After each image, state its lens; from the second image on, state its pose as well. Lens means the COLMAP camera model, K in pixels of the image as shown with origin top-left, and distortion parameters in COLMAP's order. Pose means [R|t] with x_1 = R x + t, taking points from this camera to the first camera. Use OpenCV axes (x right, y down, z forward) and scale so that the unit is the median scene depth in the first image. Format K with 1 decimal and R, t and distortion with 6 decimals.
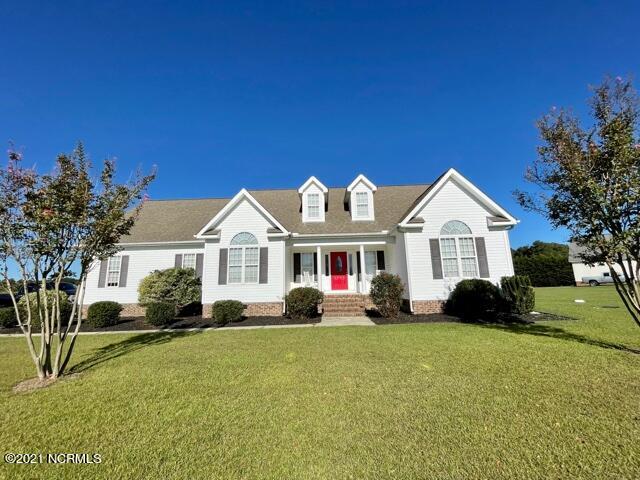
lens RADIAL K [[266.1, 0, 319.2], [0, 266.1, 239.2], [0, 0, 1]] dist [-0.004588, -0.000225]
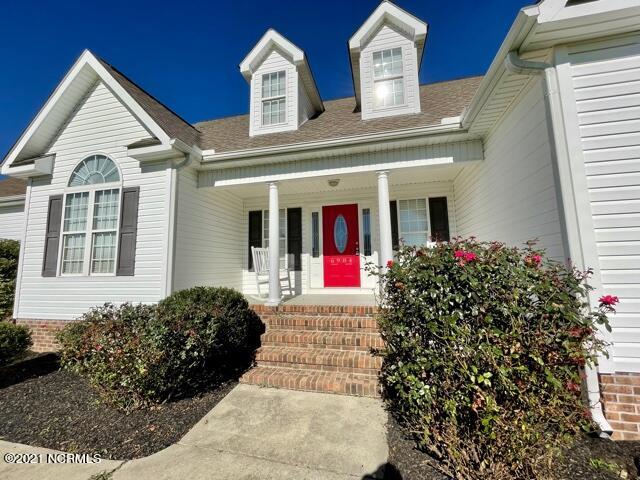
lens RADIAL K [[266.1, 0, 316.6], [0, 266.1, 239.2], [0, 0, 1]] dist [-0.004588, -0.000225]
pose [[0.978071, -0.015649, -0.207682, 0.146842], [0.029351, 0.997578, 0.063060, 0.087183], [0.206192, -0.067773, 0.976162, 0.621094]]
